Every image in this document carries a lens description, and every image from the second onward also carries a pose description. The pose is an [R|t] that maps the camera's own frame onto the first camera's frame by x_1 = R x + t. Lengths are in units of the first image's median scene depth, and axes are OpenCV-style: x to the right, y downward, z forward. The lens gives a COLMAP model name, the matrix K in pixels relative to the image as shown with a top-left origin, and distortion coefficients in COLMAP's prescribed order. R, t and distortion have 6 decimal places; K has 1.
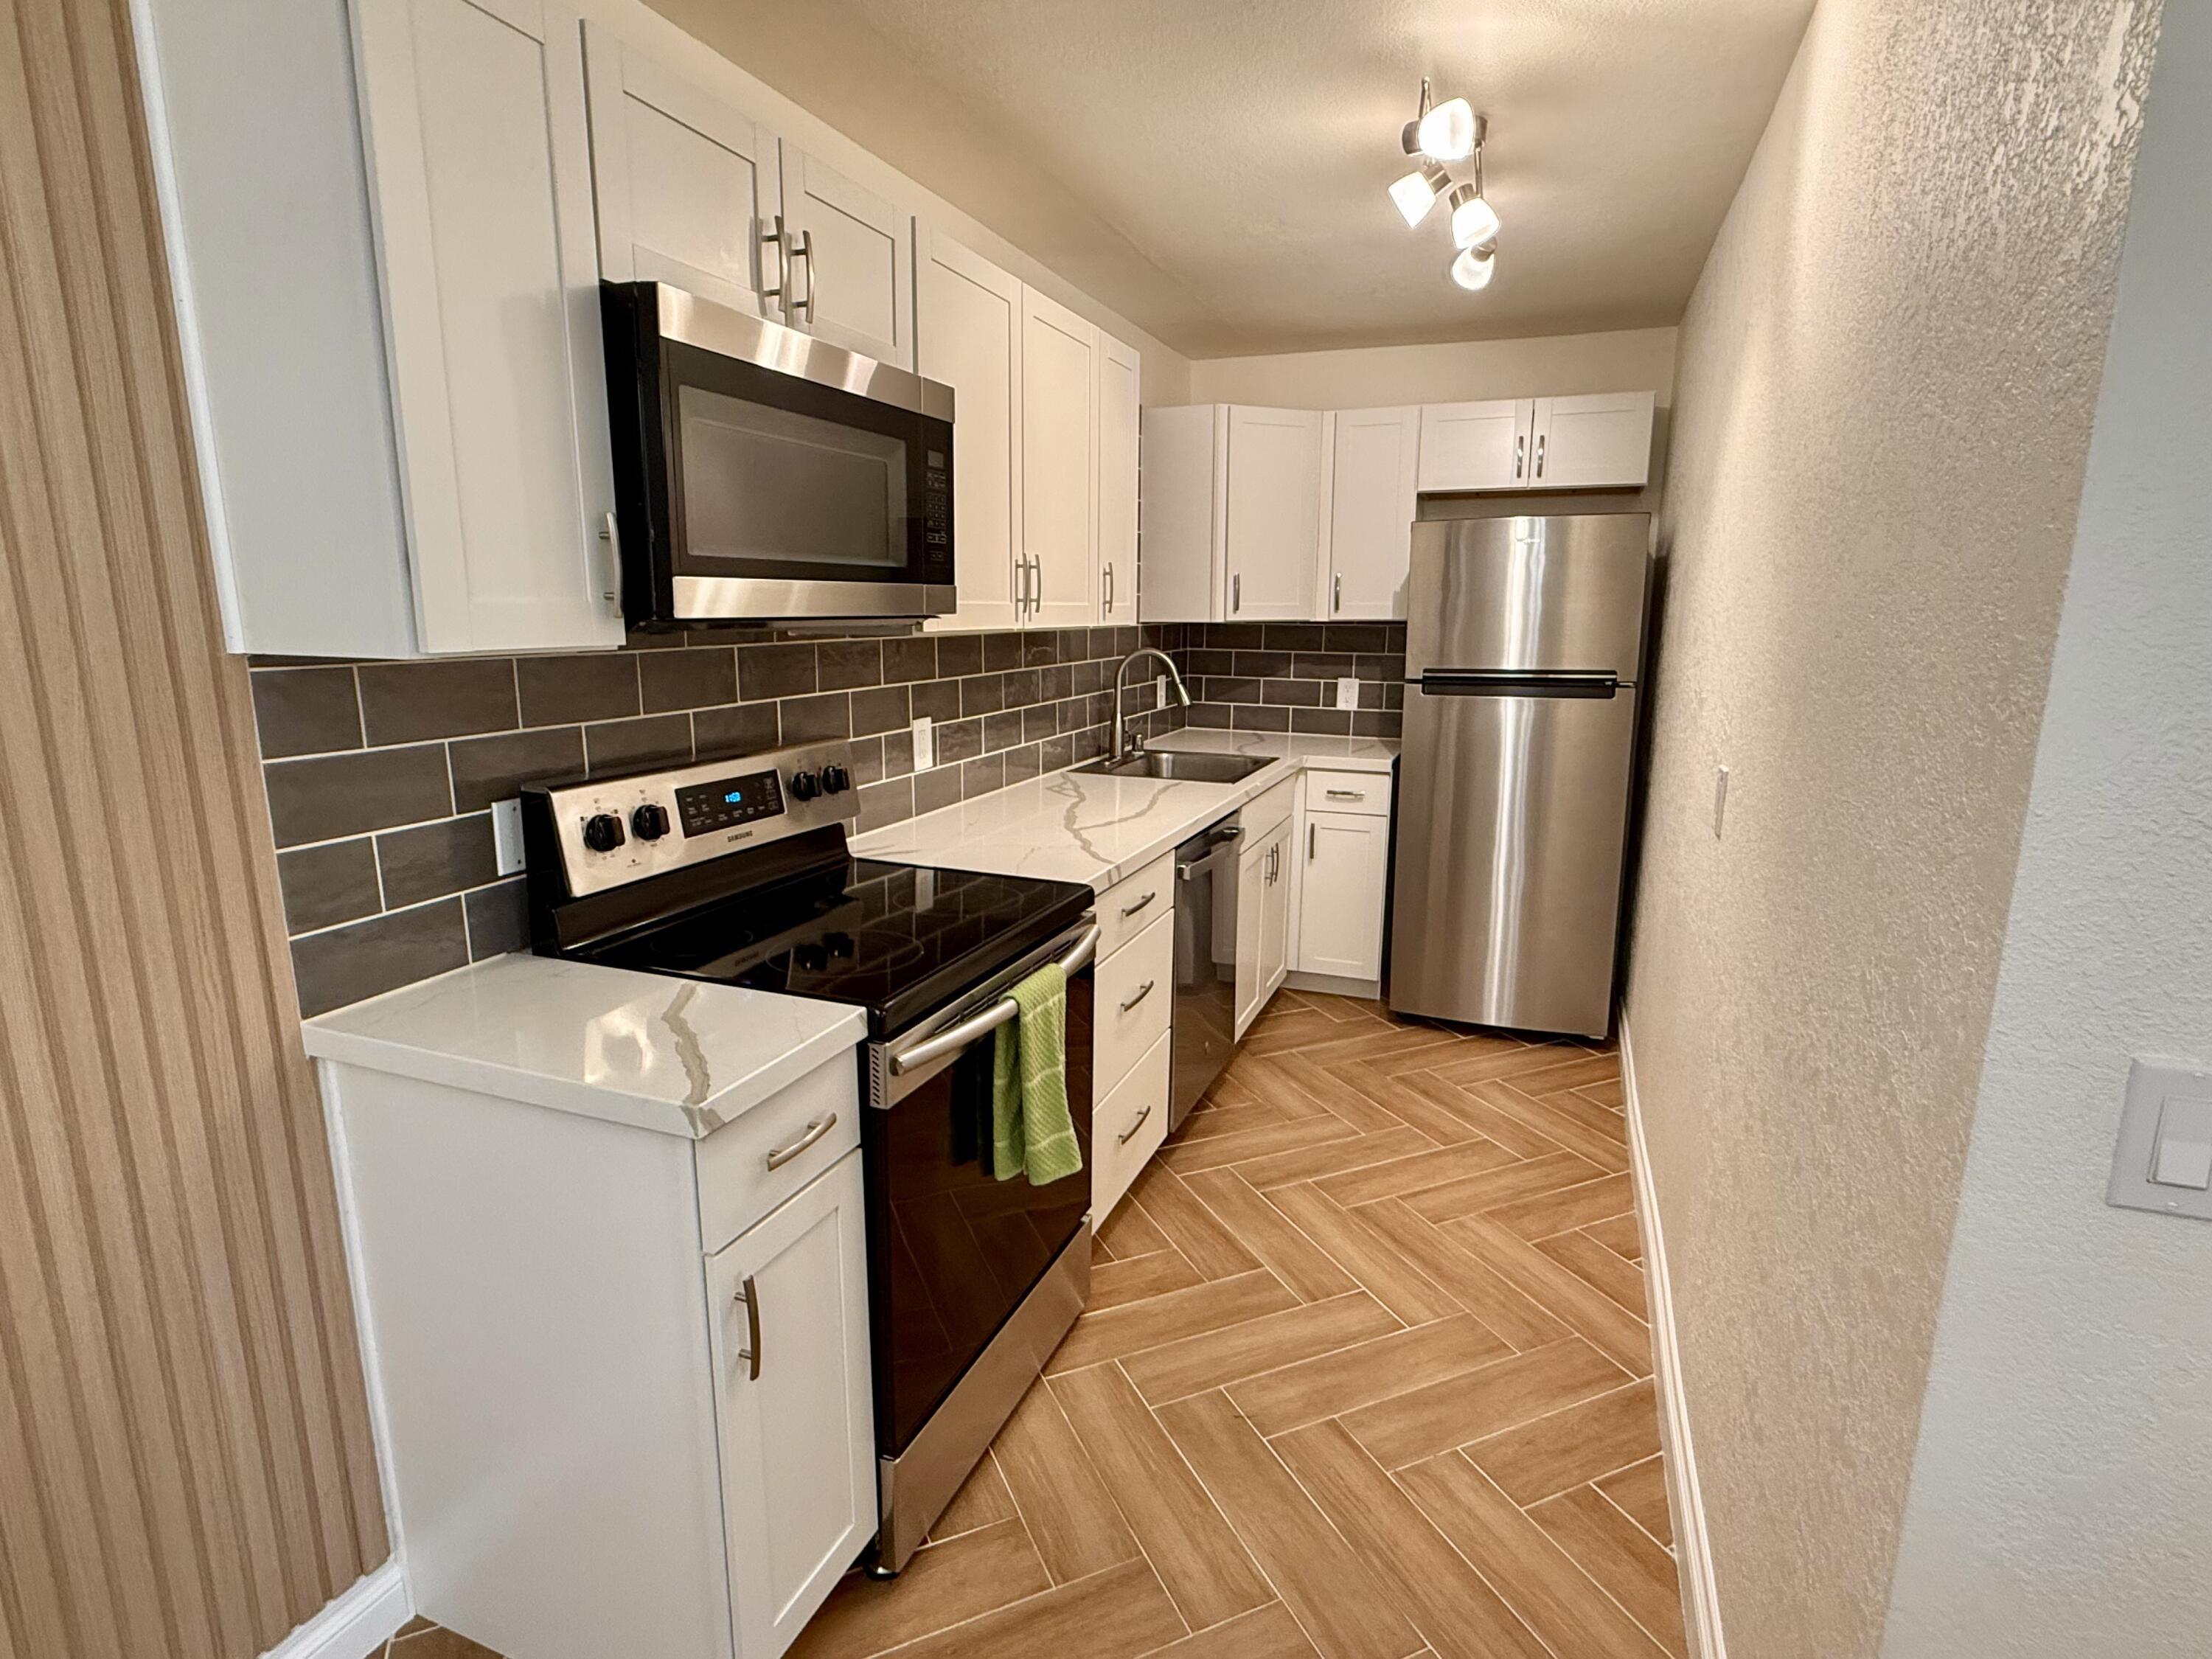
lens RADIAL K [[1118.7, 0, 1110.7], [0, 1118.7, 835.6], [0, 0, 1]] dist [-0.000159, 0.000066]
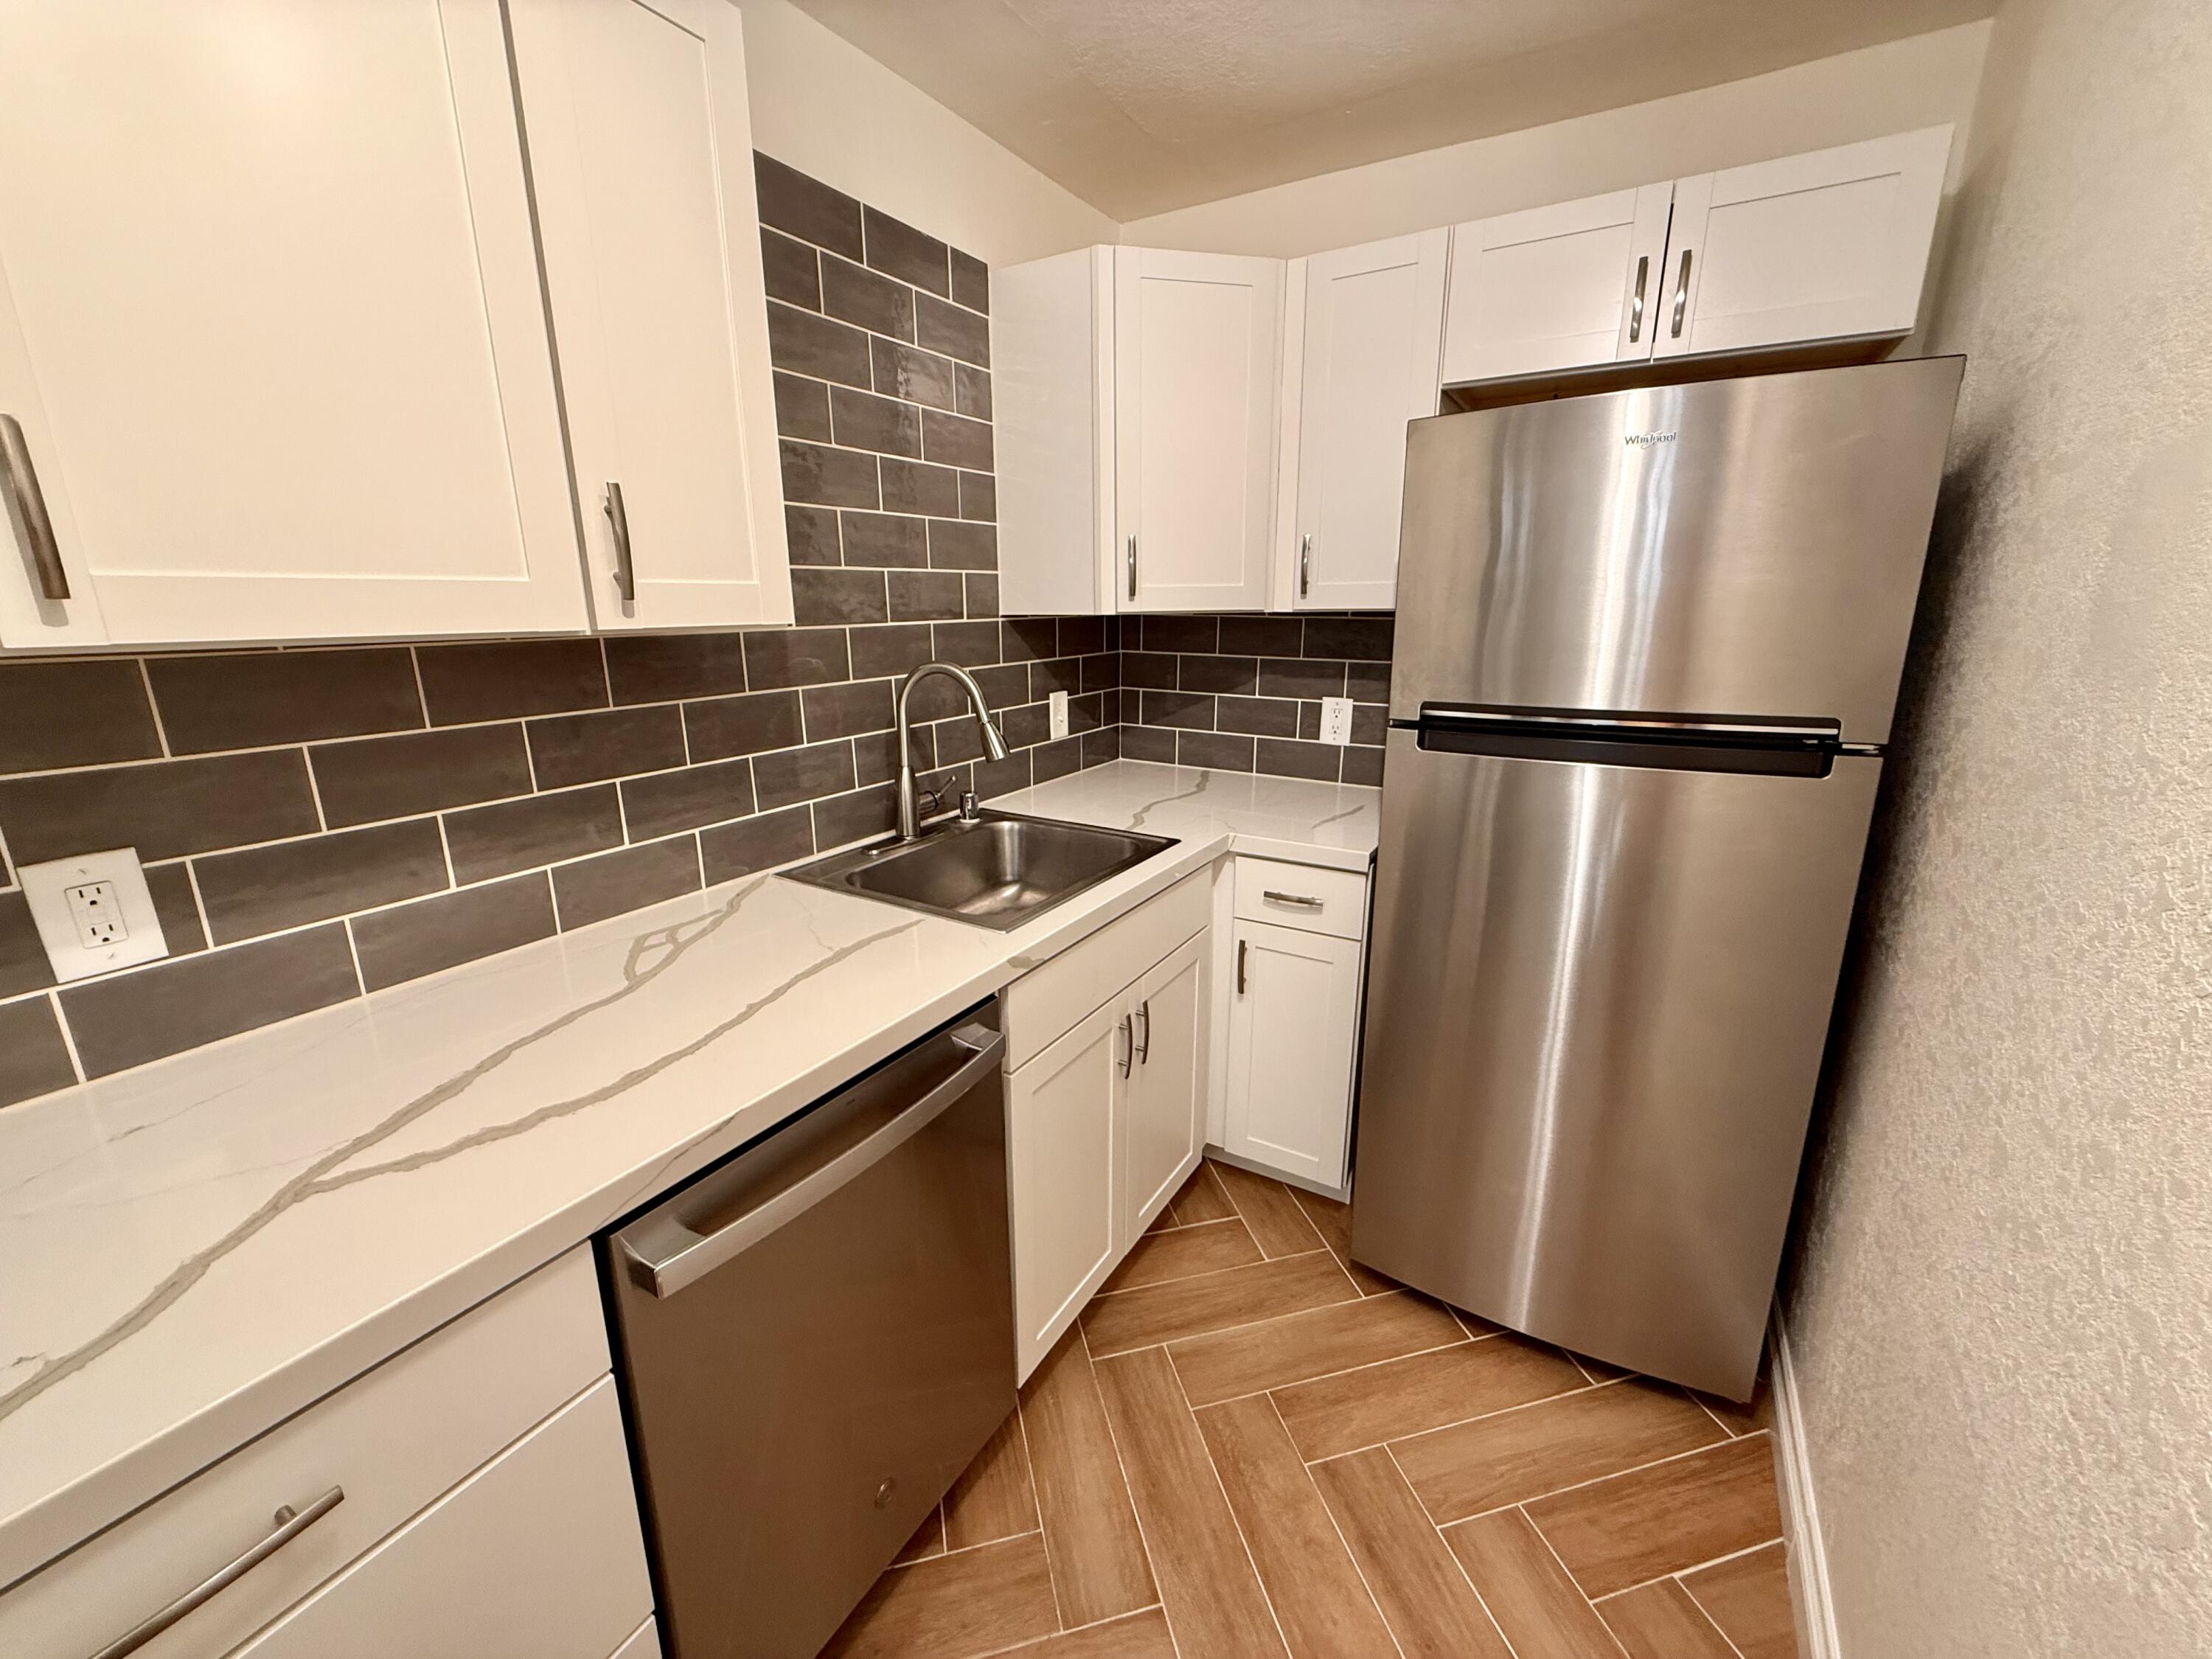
lens RADIAL K [[880.3, 0, 1109.2], [0, 880.3, 831.1], [0, 0, 1]] dist [0.002174, 0.000286]
pose [[0.986415, 0.035260, -0.160444, 0.189185], [-0.025717, 0.997796, 0.061176, -0.102610], [0.162247, -0.056218, 0.985147, 0.519202]]
